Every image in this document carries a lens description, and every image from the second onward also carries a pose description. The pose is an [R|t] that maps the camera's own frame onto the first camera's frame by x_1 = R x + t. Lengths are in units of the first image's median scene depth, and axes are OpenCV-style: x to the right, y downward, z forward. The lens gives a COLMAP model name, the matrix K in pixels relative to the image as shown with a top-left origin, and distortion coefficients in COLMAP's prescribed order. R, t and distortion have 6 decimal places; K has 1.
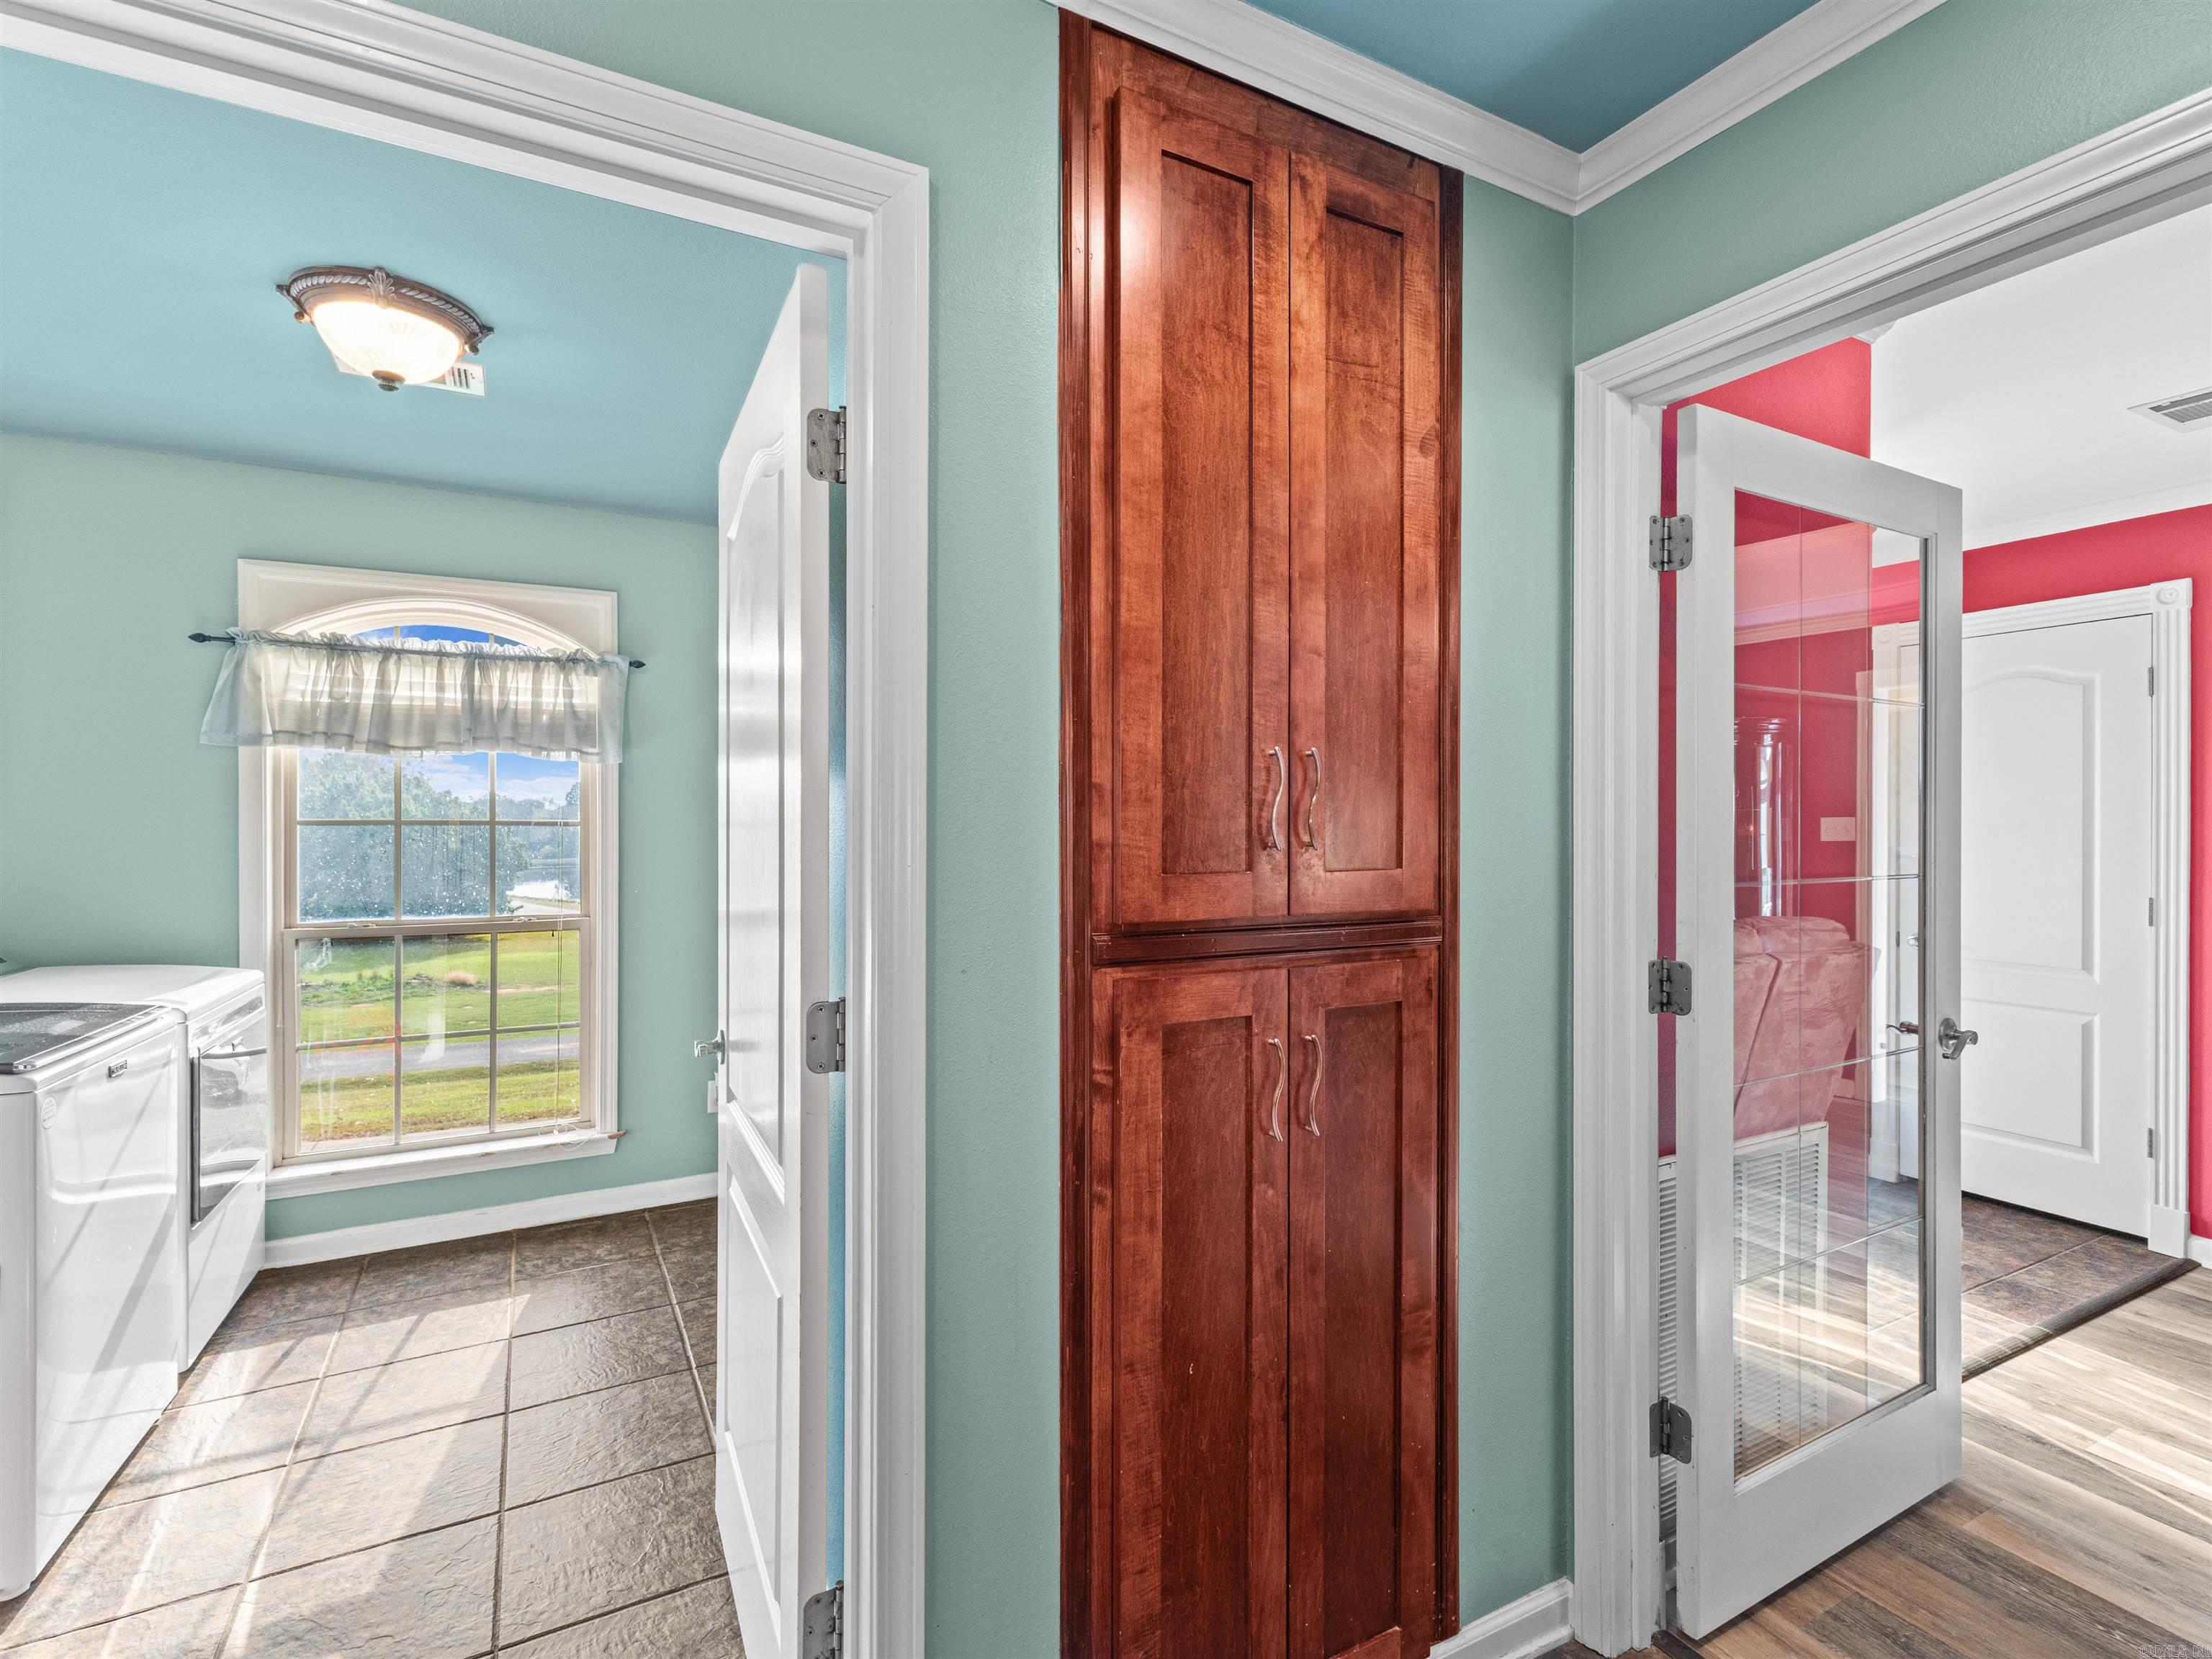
lens RADIAL K [[1048.0, 0, 1116.5], [0, 1048.0, 821.7], [0, 0, 1]] dist [0.000997, -0.000355]
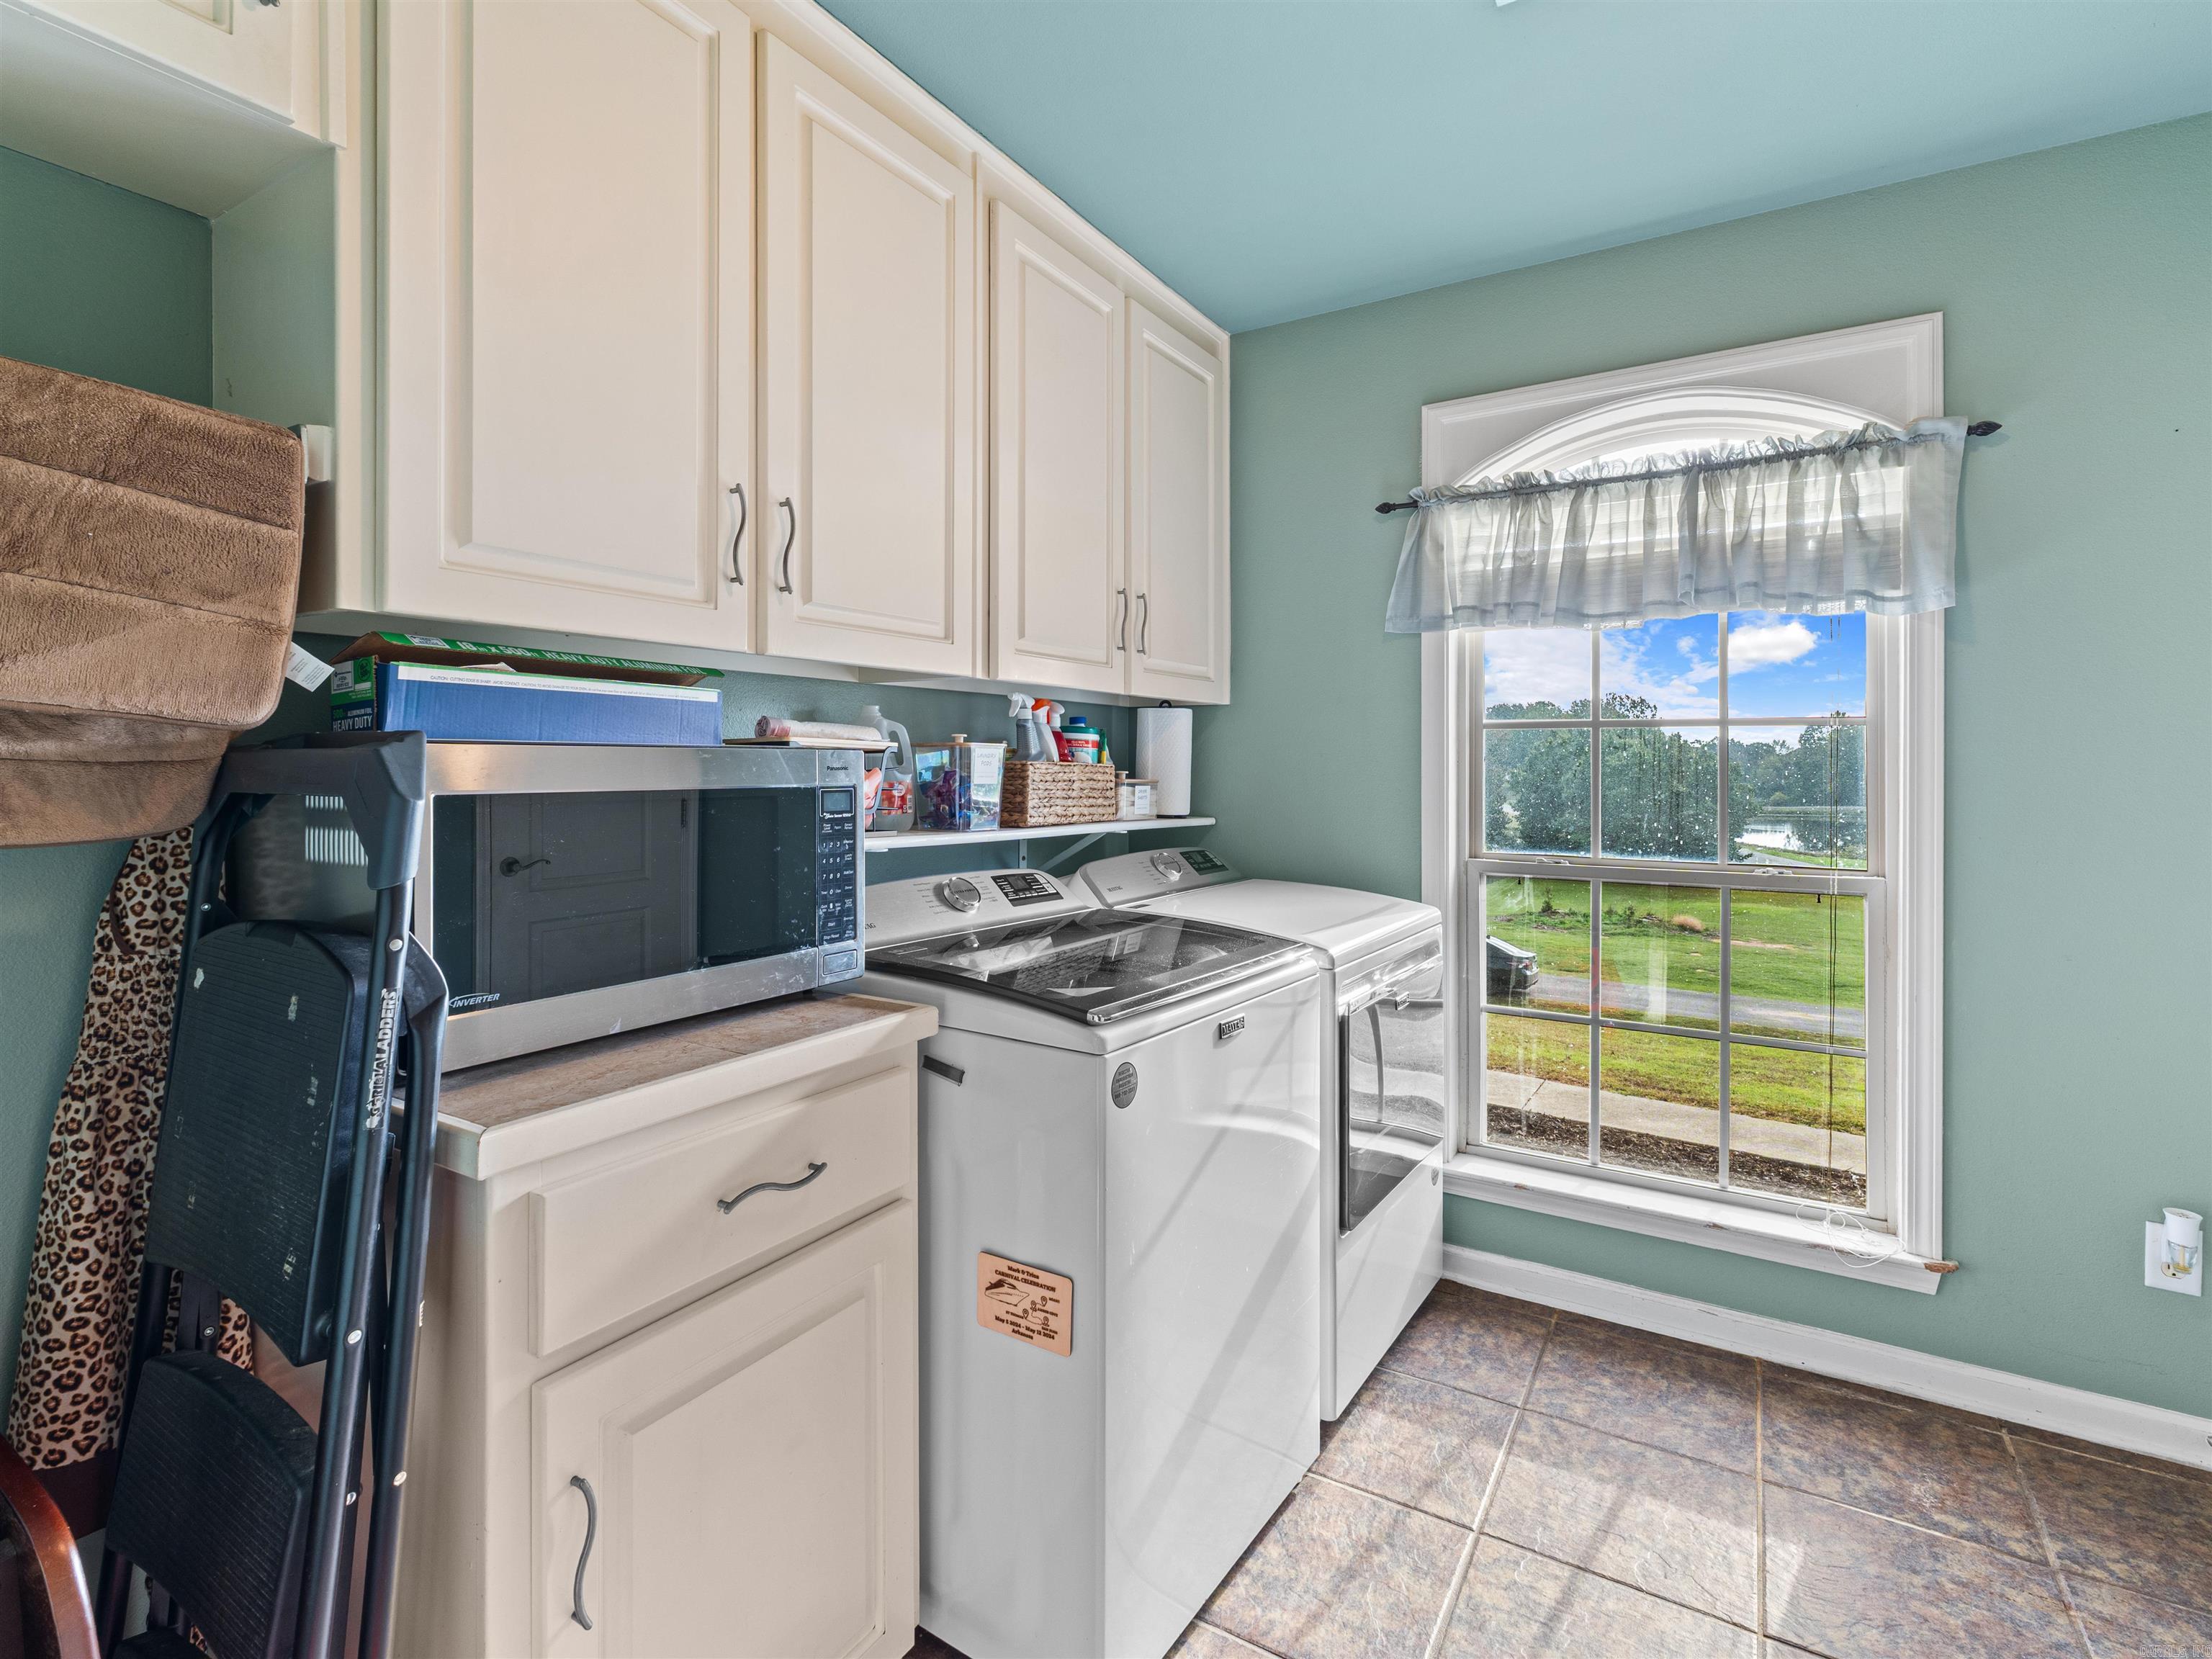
lens RADIAL K [[1080.4, 0, 1111.3], [0, 1080.4, 760.4], [0, 0, 1]] dist [0.005131, 0.000617]
pose [[0.497991, -0.000889, -0.867182, -0.205134], [-0.003700, 0.999988, -0.003150, 0.030752], [0.867175, 0.004777, 0.497981, 0.340672]]
